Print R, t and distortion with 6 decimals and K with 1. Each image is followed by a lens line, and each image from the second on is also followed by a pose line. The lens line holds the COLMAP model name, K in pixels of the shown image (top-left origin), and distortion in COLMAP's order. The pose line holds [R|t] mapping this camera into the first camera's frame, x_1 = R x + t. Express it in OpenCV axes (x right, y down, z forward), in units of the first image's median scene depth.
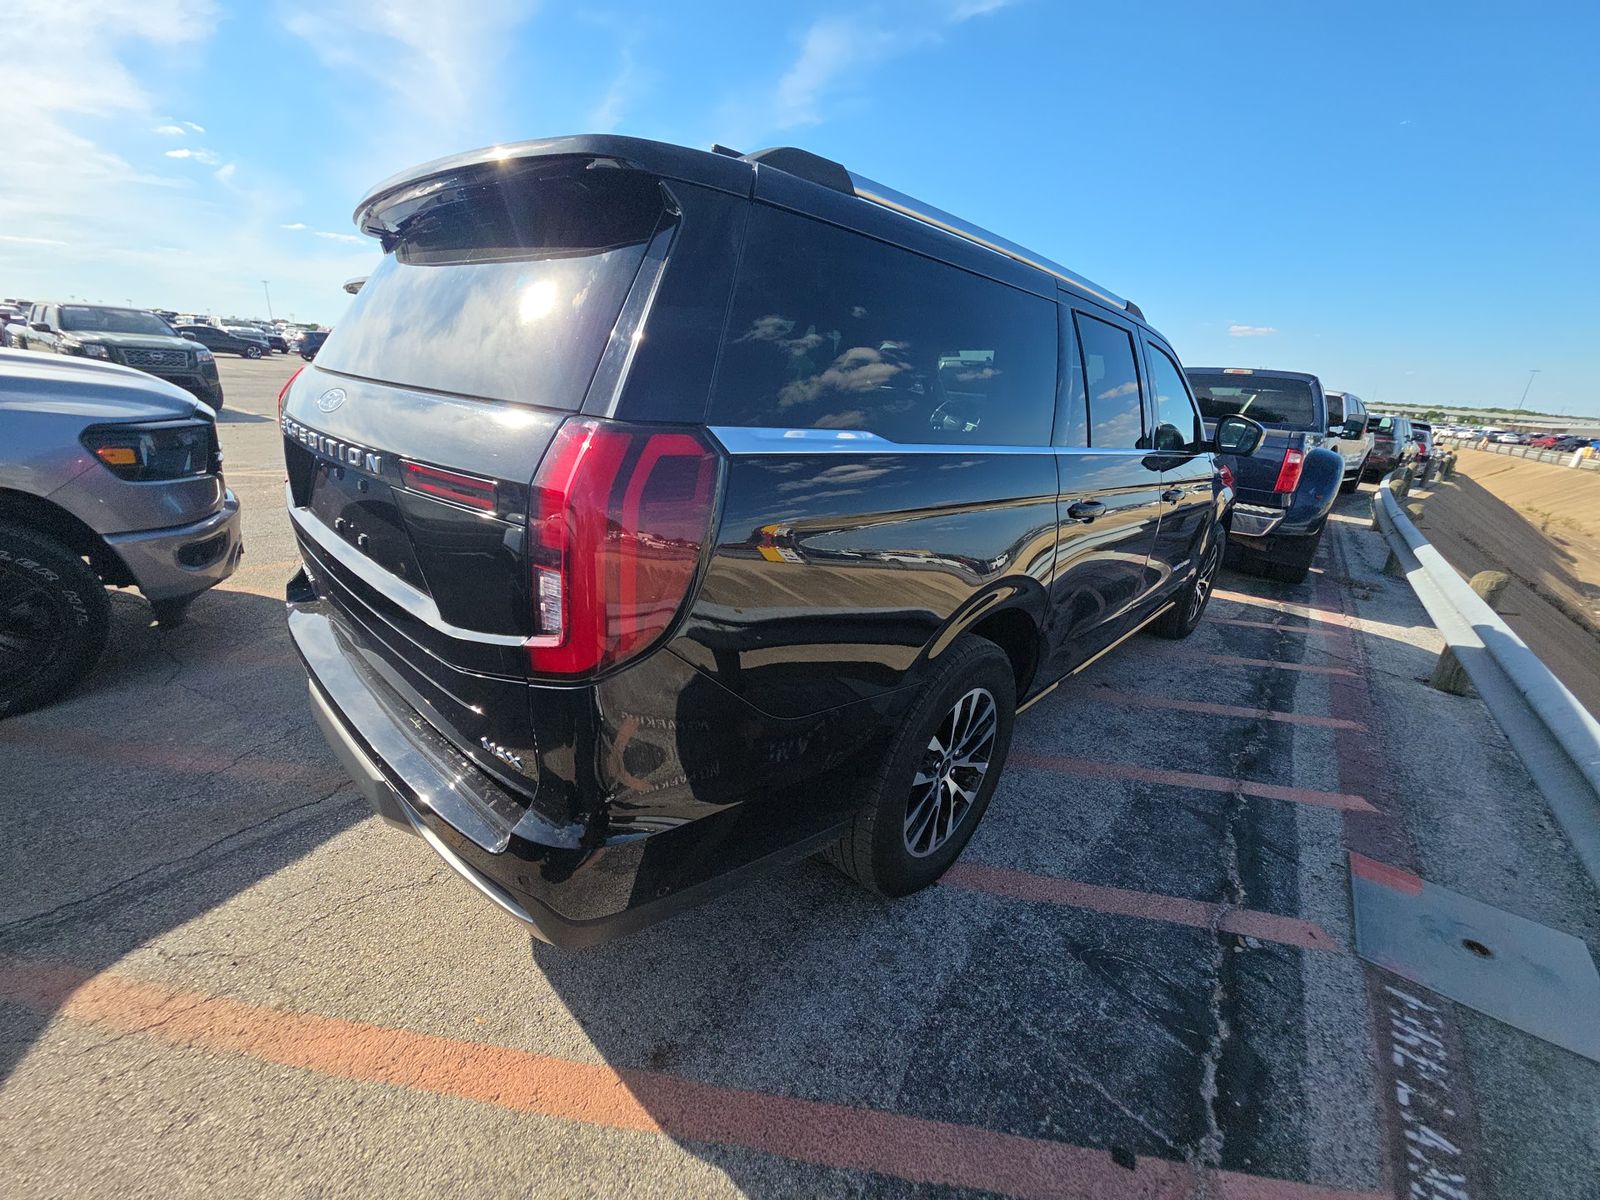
lens RADIAL K [[633.6, 0, 800.0], [0, 633.6, 600.0], [0, 0, 1]] dist [0.027772, -0.015361]
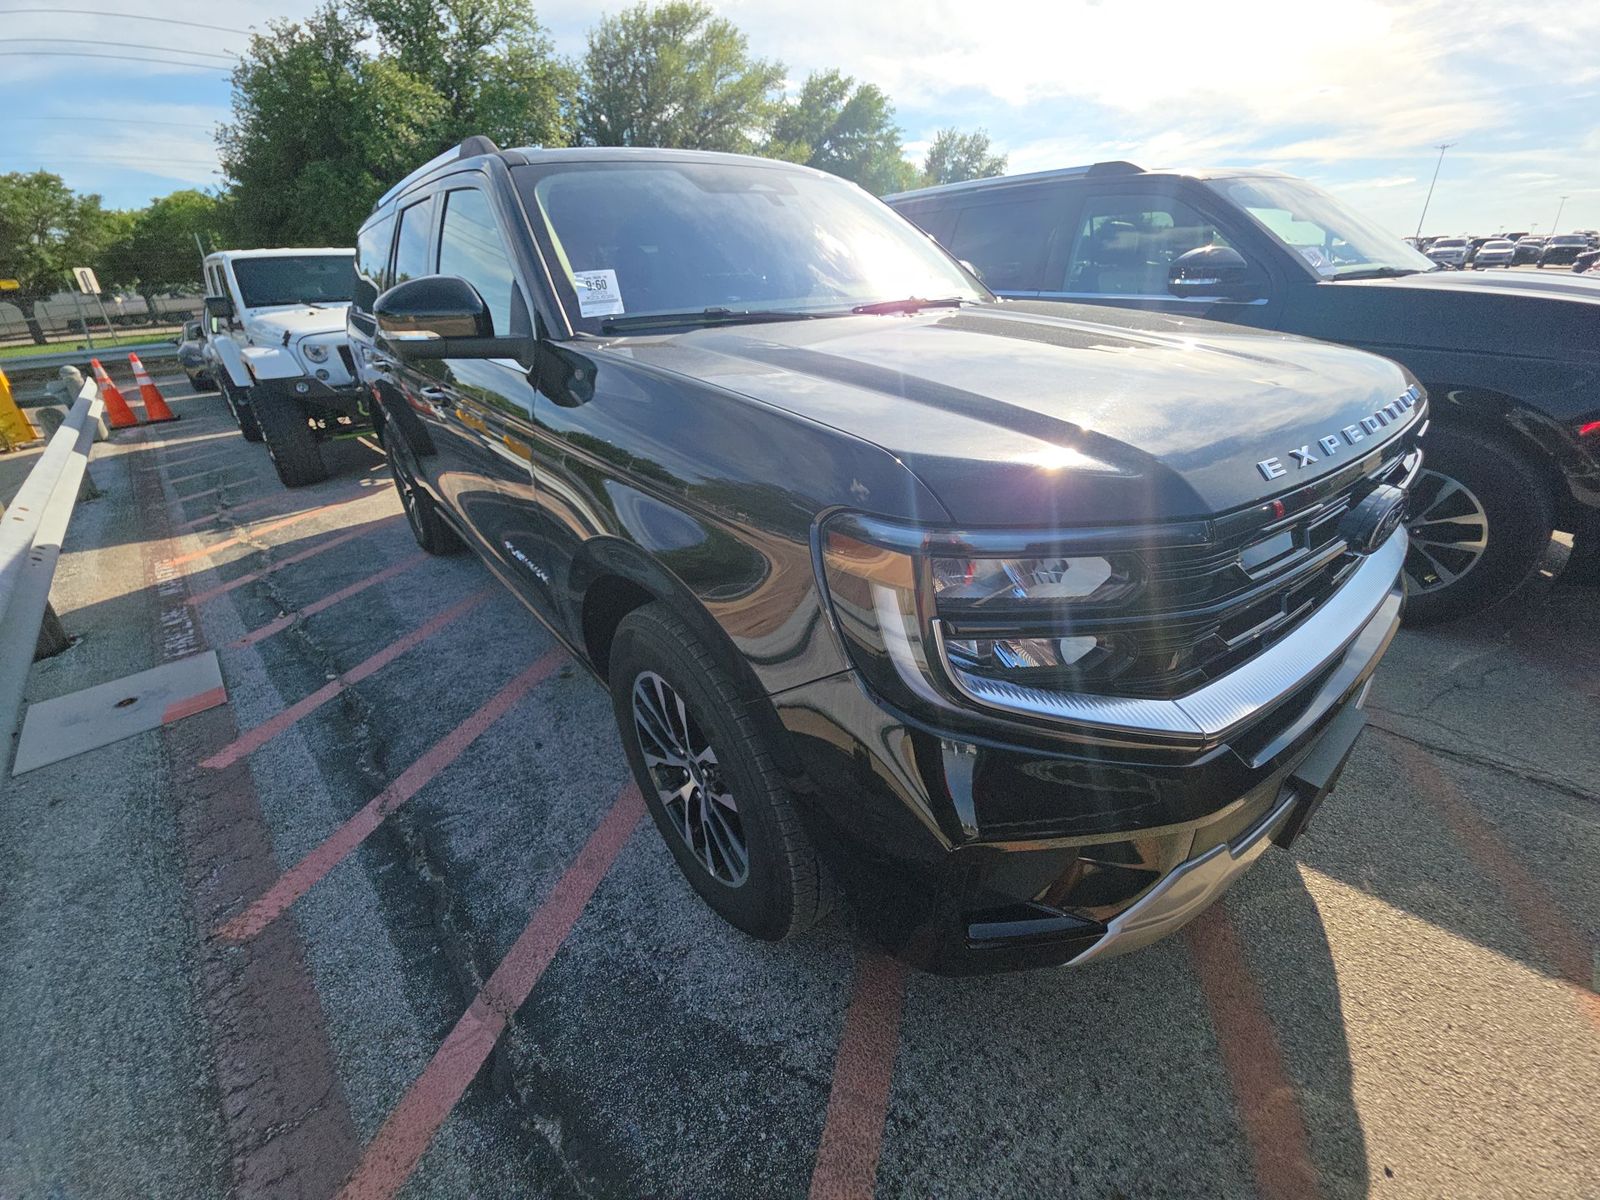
lens RADIAL K [[633.6, 0, 800.0], [0, 633.6, 600.0], [0, 0, 1]] dist [0.027772, -0.015361]
pose [[-0.151041, 0.367354, -0.917735, 1.442098], [-0.293105, 0.869994, 0.396483, -0.423297], [0.944074, 0.328878, -0.023731, 1.653288]]
